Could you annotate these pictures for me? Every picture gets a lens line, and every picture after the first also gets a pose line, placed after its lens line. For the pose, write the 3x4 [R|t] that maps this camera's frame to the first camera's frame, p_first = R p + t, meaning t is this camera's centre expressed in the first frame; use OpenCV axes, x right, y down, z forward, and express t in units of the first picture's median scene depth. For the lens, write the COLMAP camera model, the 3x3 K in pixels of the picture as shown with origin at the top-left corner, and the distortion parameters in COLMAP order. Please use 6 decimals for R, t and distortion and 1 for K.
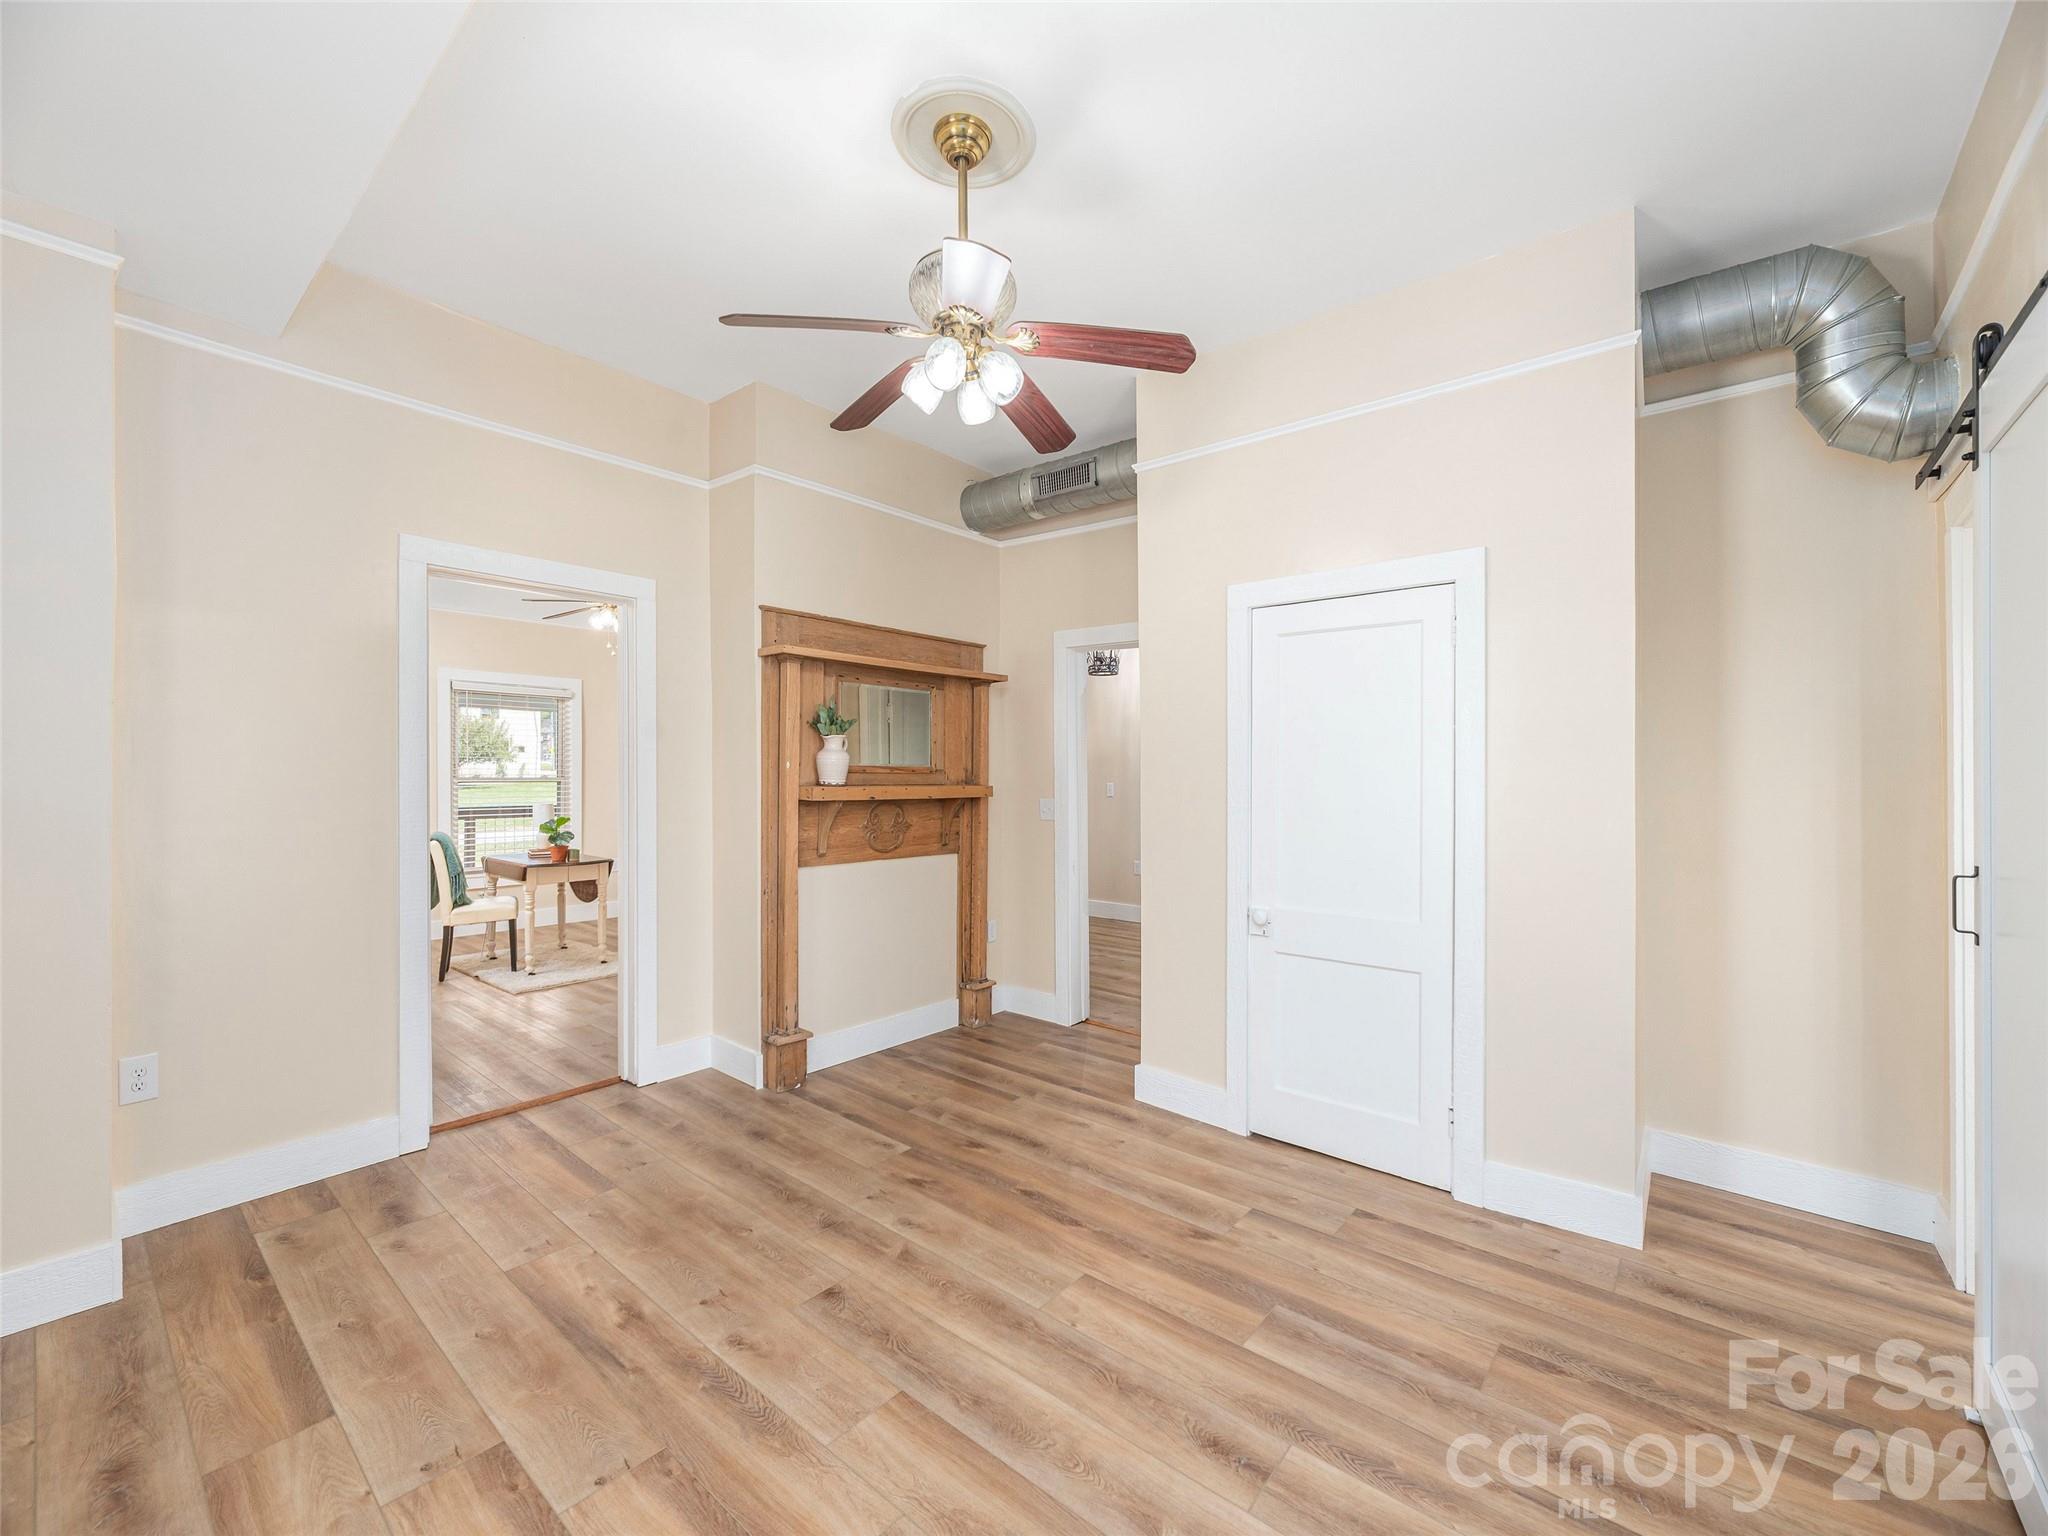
lens RADIAL K [[835.9, 0, 1031.8], [0, 835.9, 778.2], [0, 0, 1]] dist [-0.003806, 0.000598]
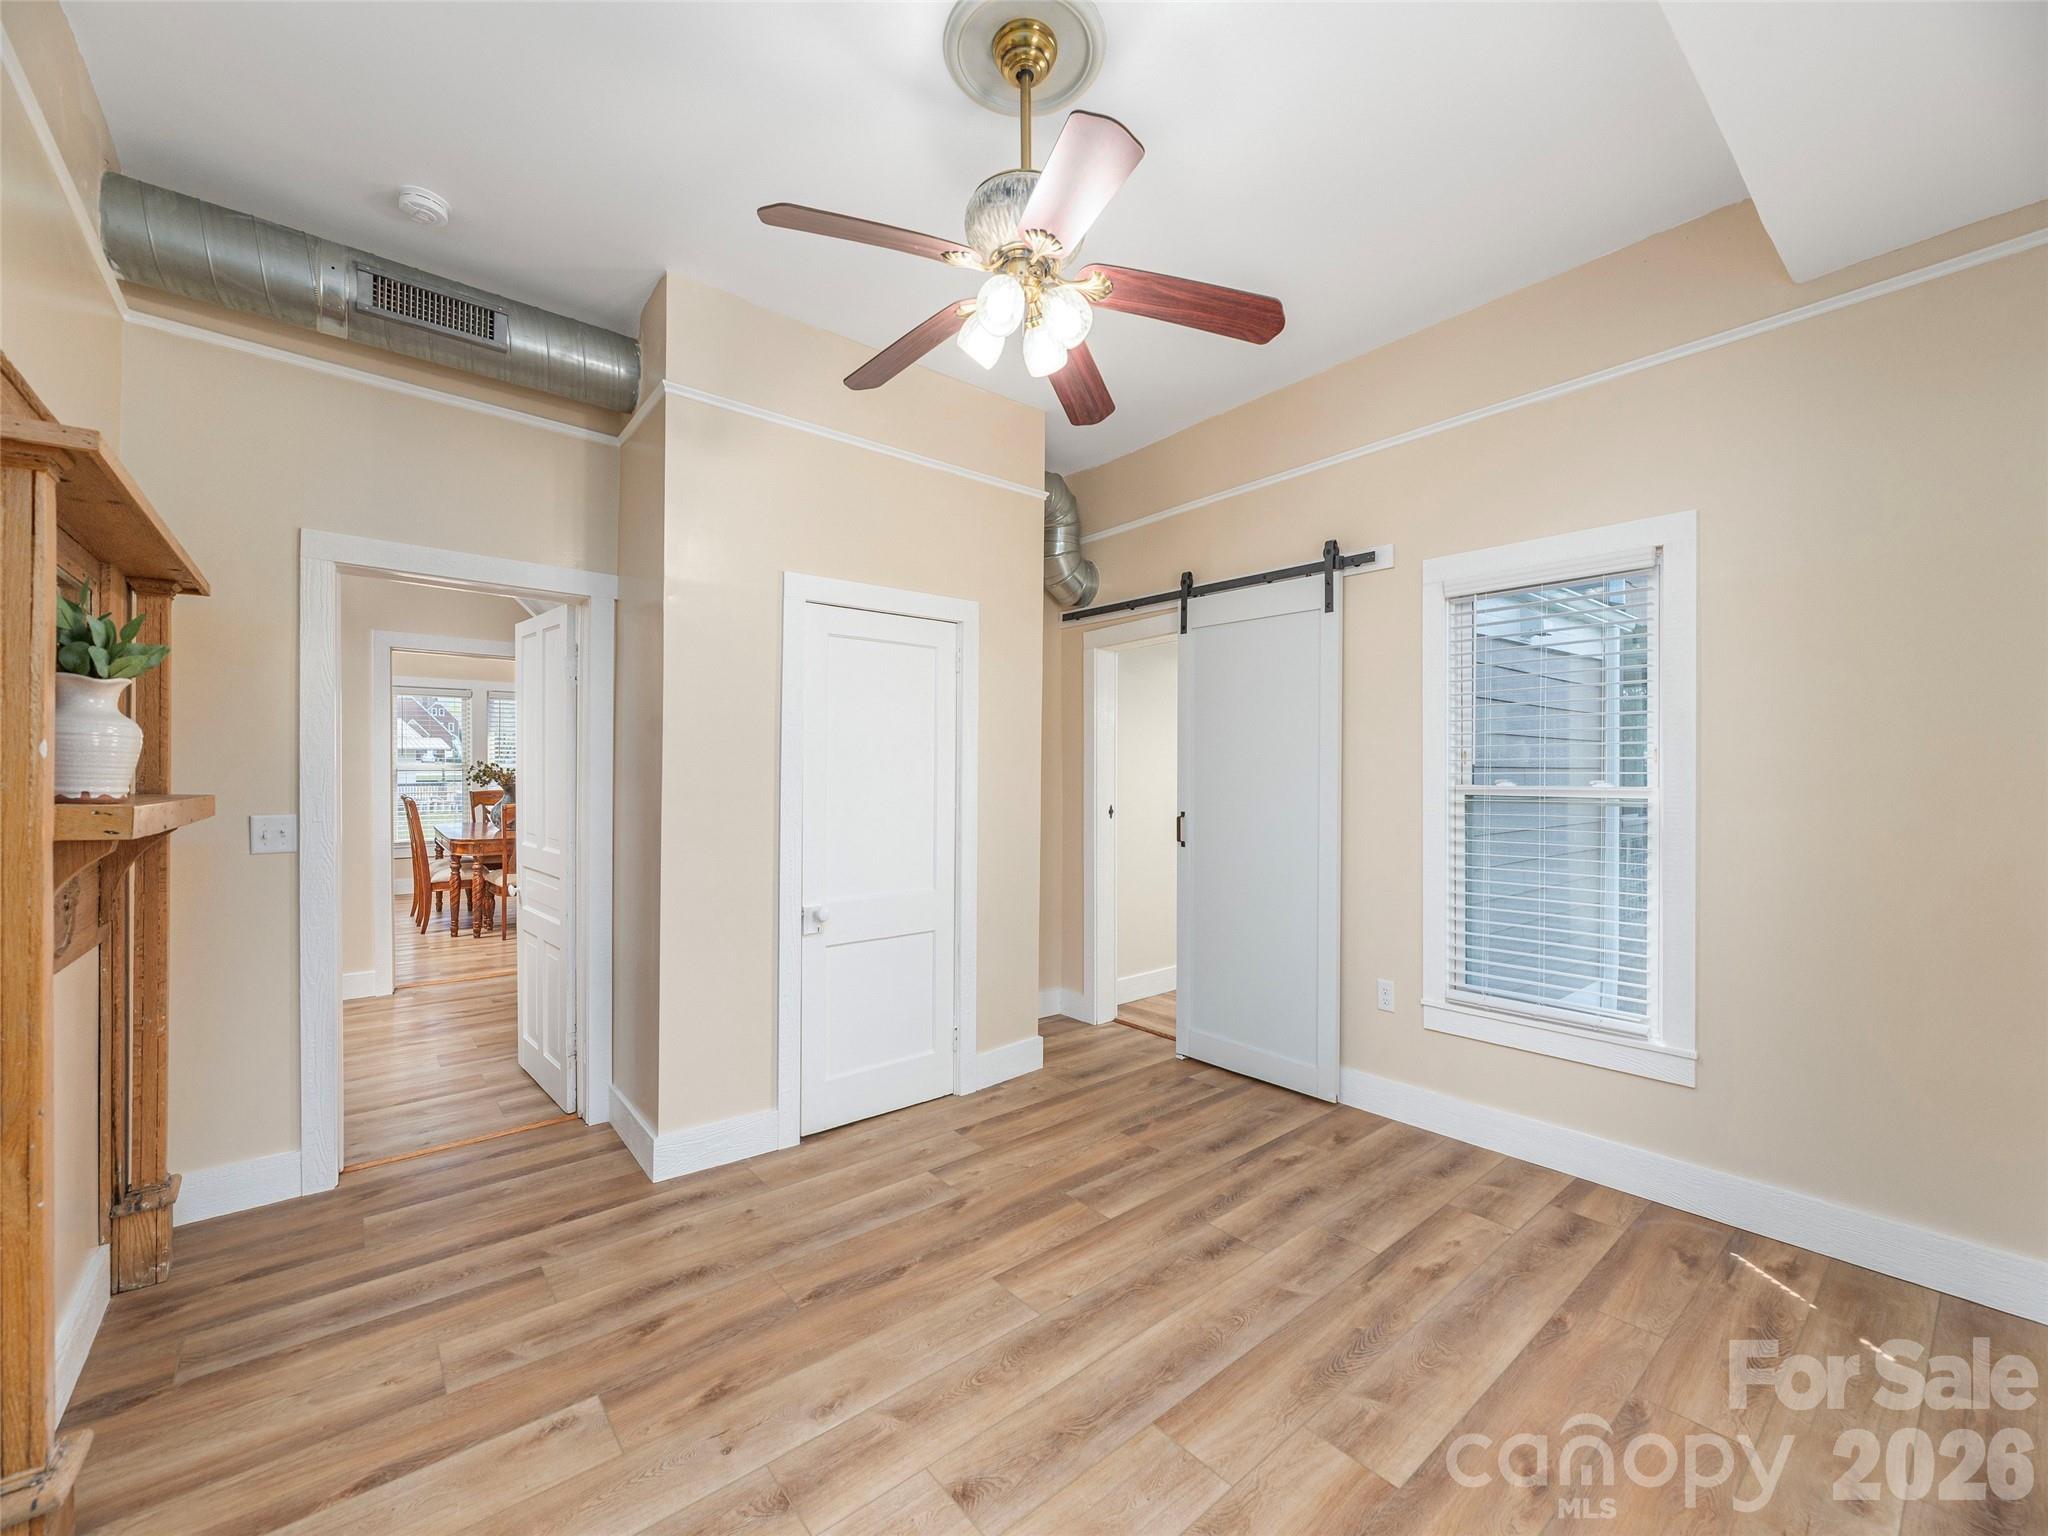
lens RADIAL K [[835.9, 0, 1026.1], [0, 835.9, 771.4], [0, 0, 1]] dist [-0.003806, 0.000598]
pose [[0.178940, -0.001898, 0.983858, -0.759780], [0.003908, 0.999992, 0.001218, -0.004125], [-0.983852, 0.003627, 0.178946, 0.663307]]
